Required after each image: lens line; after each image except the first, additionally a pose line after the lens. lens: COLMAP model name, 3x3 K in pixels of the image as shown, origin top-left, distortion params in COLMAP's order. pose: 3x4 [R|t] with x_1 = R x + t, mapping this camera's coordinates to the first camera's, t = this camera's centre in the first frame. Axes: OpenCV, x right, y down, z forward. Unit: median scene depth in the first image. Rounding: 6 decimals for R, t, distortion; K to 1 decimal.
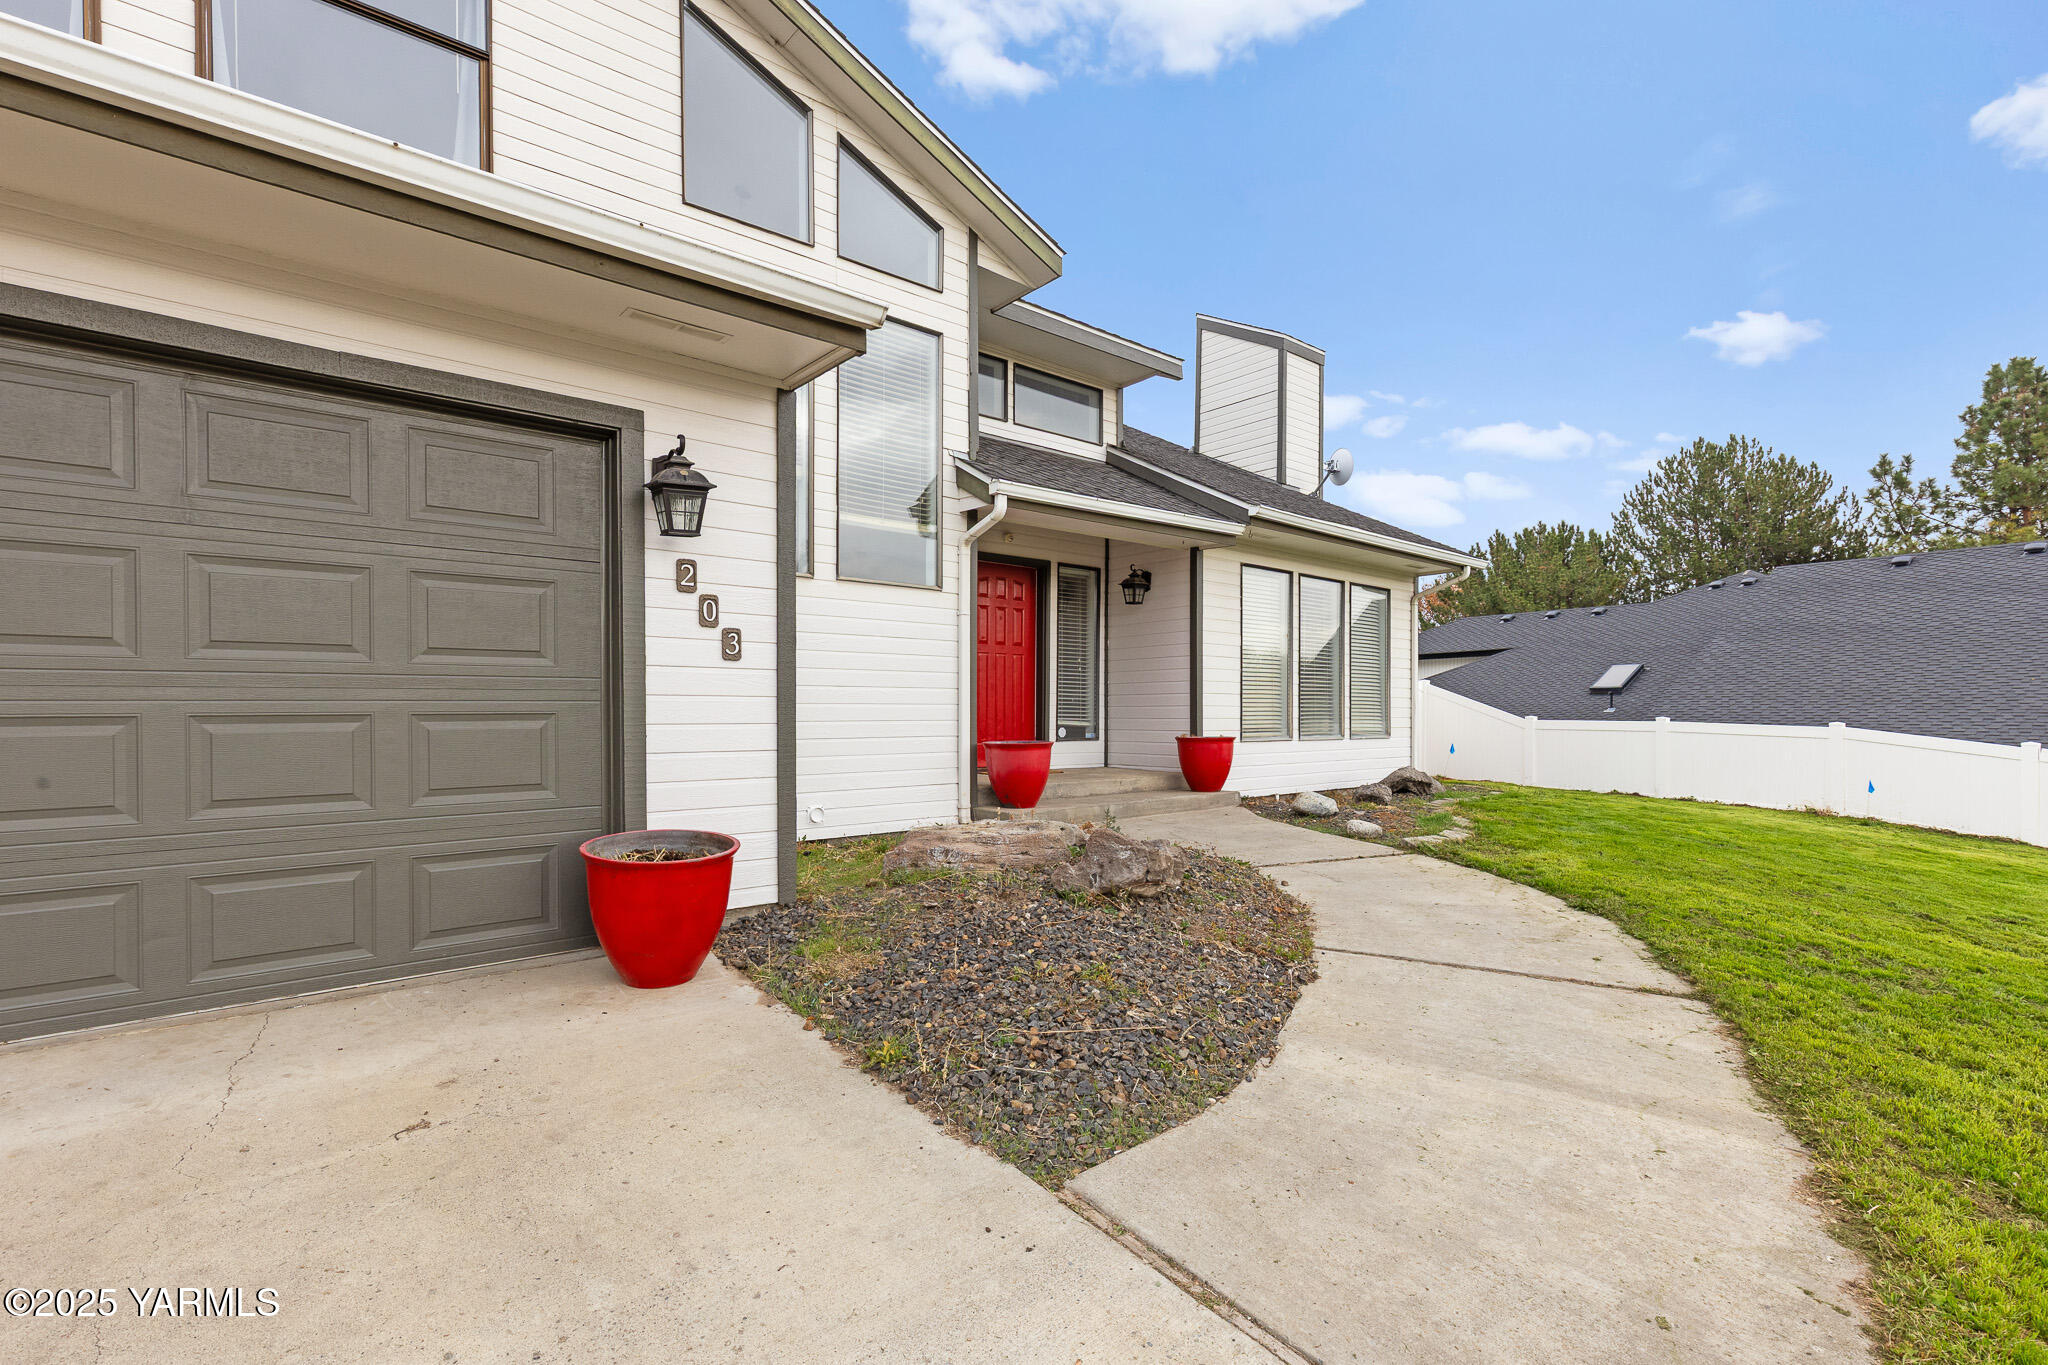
lens RADIAL K [[933.4, 0, 1026.6], [0, 933.4, 703.2], [0, 0, 1]] dist [0.005549, -0.000403]
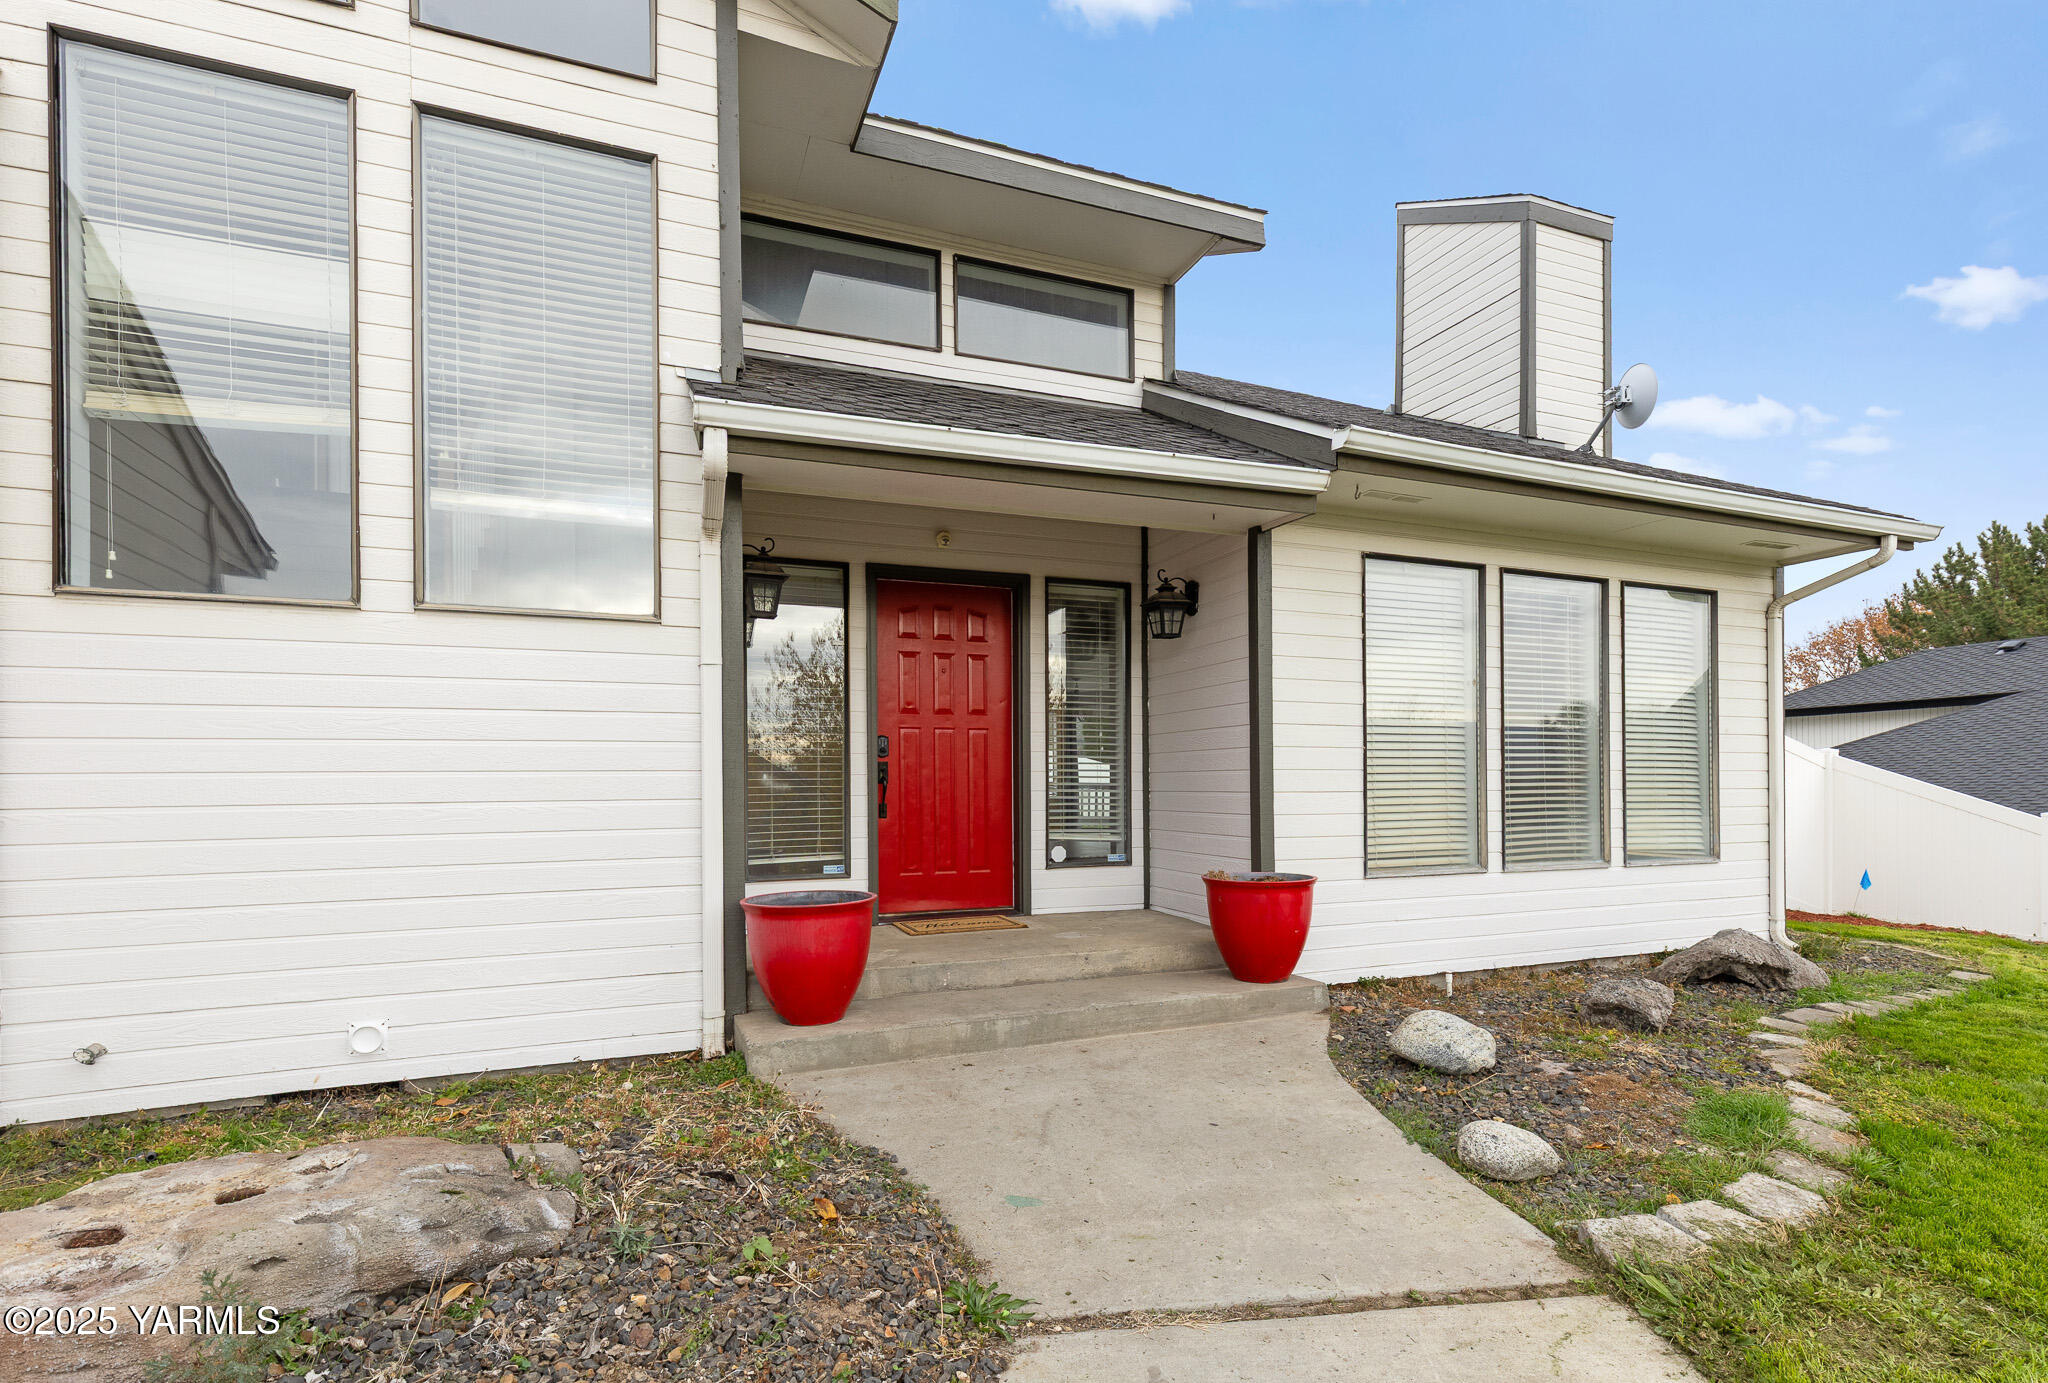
lens RADIAL K [[956.5, 0, 1023.2], [0, 956.5, 771.5], [0, 0, 1]] dist [0.001174, 0.000551]
pose [[0.945682, -0.007327, -0.325010, 0.213888], [0.007537, 0.999971, -0.000612, -0.021767], [0.325005, -0.001871, 0.945710, 0.386477]]
